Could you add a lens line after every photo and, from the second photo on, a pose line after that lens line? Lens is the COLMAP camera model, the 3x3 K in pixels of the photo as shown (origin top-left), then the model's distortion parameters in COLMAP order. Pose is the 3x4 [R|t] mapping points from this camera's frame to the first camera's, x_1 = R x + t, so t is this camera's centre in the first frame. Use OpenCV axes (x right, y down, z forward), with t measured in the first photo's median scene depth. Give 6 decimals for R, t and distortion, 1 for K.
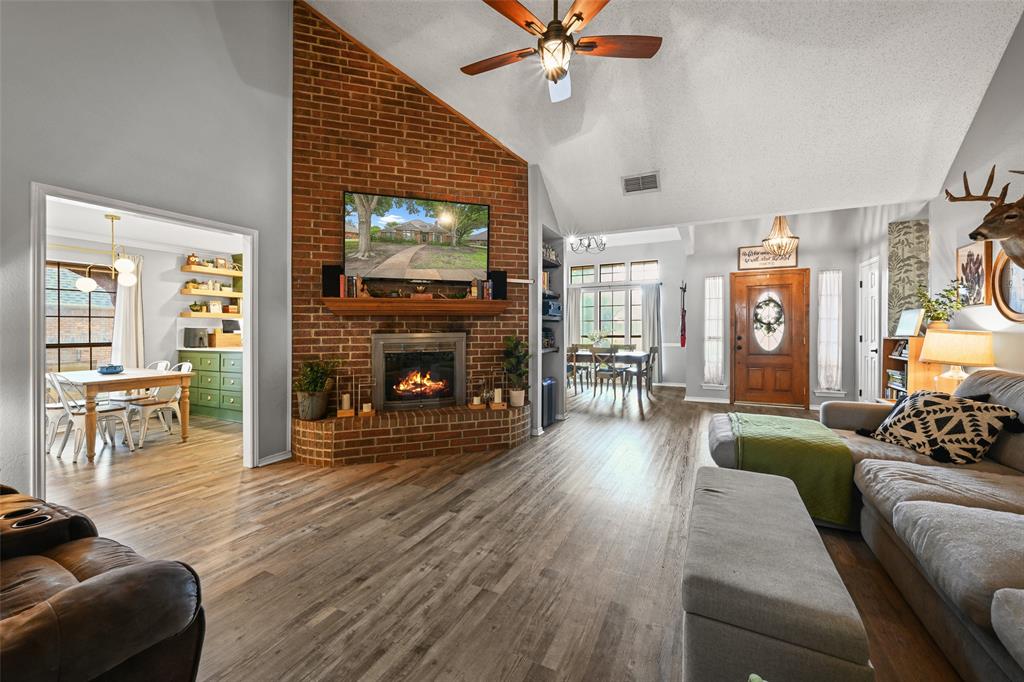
lens RADIAL K [[403.7, 0, 509.0], [0, 403.7, 334.1], [0, 0, 1]] dist [-0.003067, 0.001203]
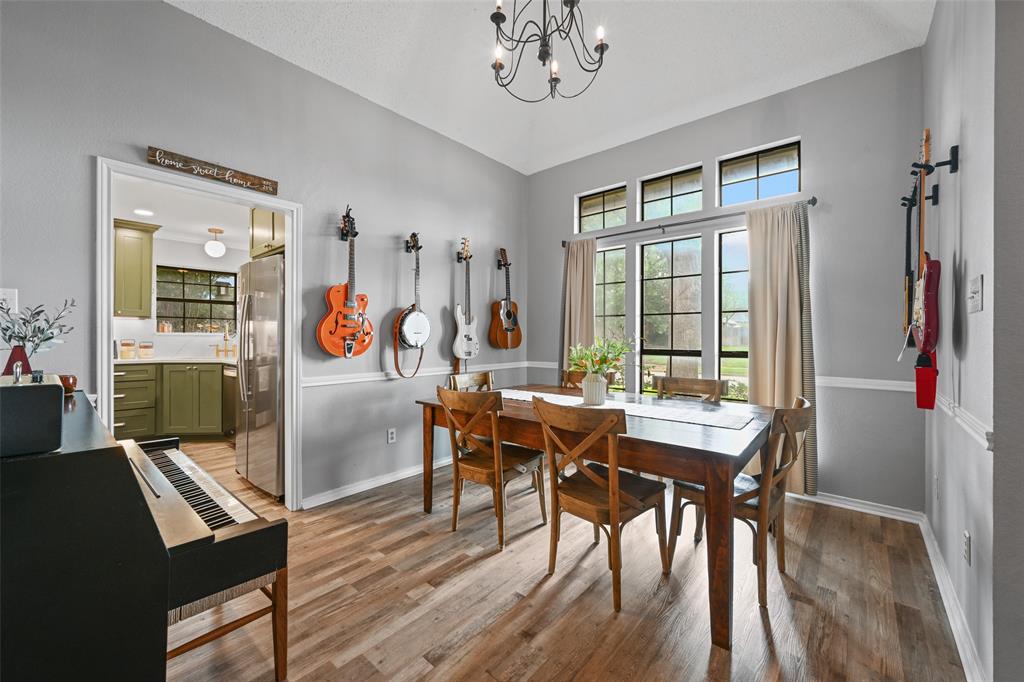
lens RADIAL K [[403.7, 0, 509.9], [0, 403.7, 335.3], [0, 0, 1]] dist [-0.003067, 0.001203]
pose [[0.968171, 0.008890, -0.250133, 0.301354], [-0.010780, 0.999923, -0.006185, -0.010976], [0.250059, 0.008685, 0.968192, 0.849713]]
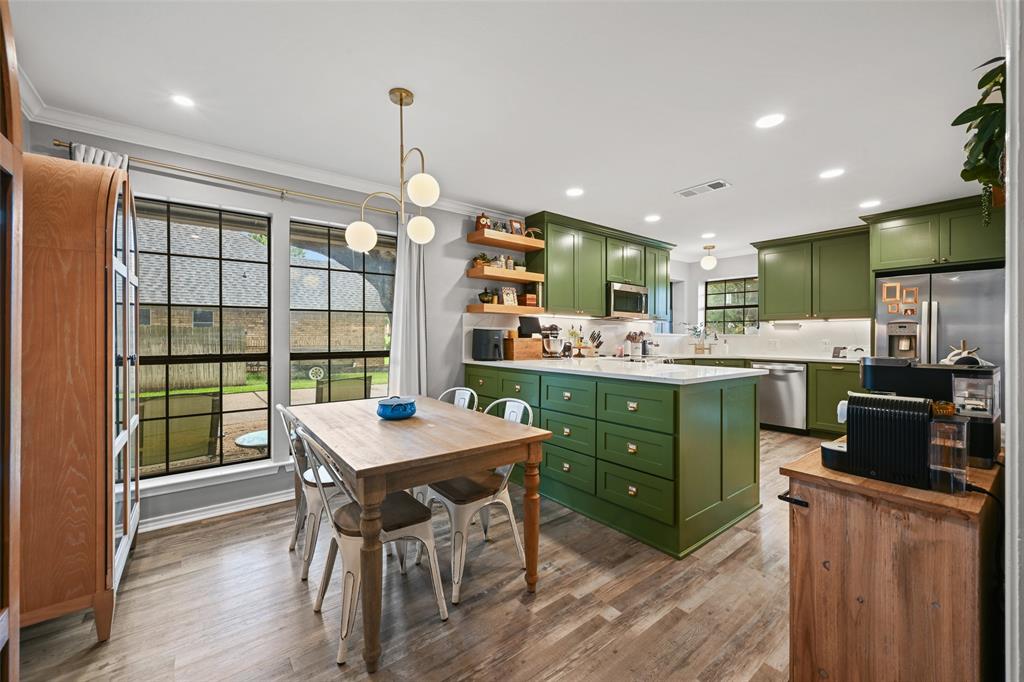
lens RADIAL K [[403.7, 0, 509.0], [0, 403.7, 336.2], [0, 0, 1]] dist [-0.003067, 0.001203]
pose [[0.900469, 0.005354, -0.434888, -0.458850], [-0.007479, 0.999967, -0.003177, -0.001894], [0.434856, 0.006113, 0.900479, 0.431501]]
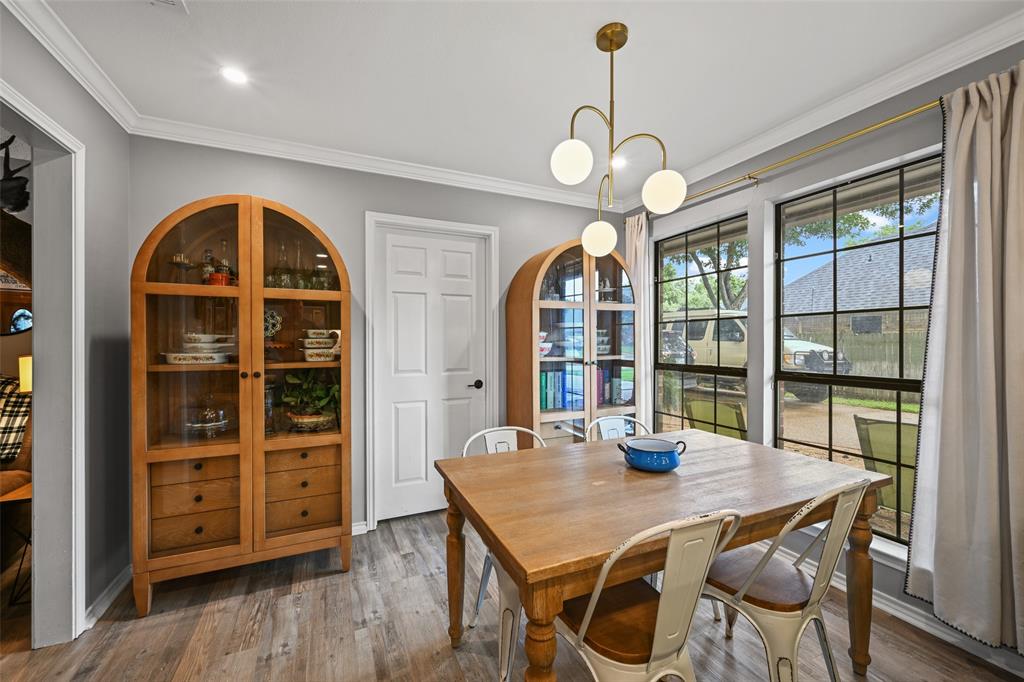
lens RADIAL K [[403.7, 0, 504.9], [0, 403.7, 341.9], [0, 0, 1]] dist [-0.003067, 0.001203]
pose [[-0.641844, 0.004871, -0.766820, -0.445797], [-0.002758, 0.999959, 0.008661, -0.011979], [0.766830, 0.007674, -0.641804, 0.814162]]
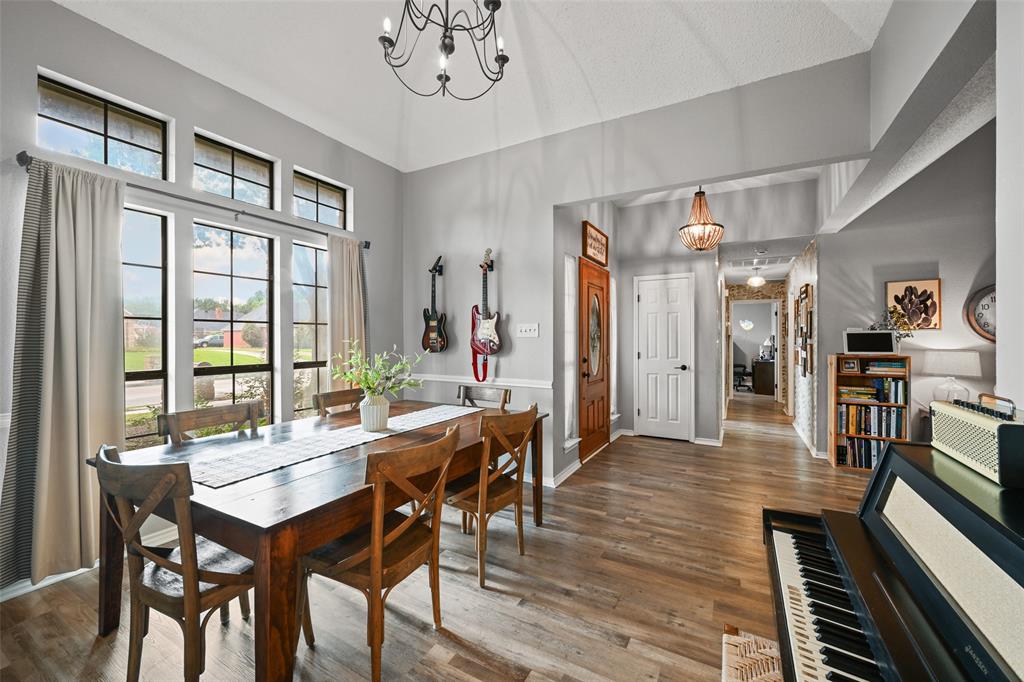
lens RADIAL K [[403.7, 0, 514.5], [0, 403.7, 335.6], [0, 0, 1]] dist [-0.003067, 0.001203]
pose [[0.050821, 0.013258, 0.998620, -0.087672], [0.008302, 0.999872, -0.013697, -0.023129], [-0.998673, 0.008987, 0.050704, 1.135897]]
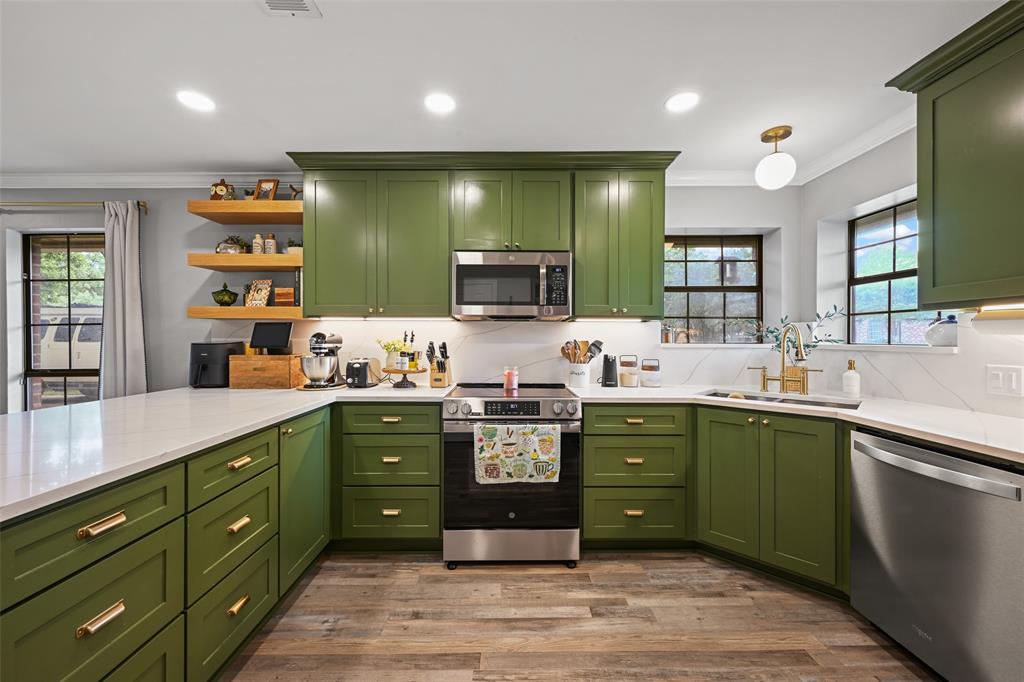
lens RADIAL K [[403.7, 0, 515.2], [0, 403.7, 340.3], [0, 0, 1]] dist [-0.003067, 0.001203]
pose [[0.450137, 0.004278, -0.892949, -0.219980], [-0.001856, 0.999991, 0.003855, -0.019029], [0.892958, -0.000078, 0.450141, 1.073672]]
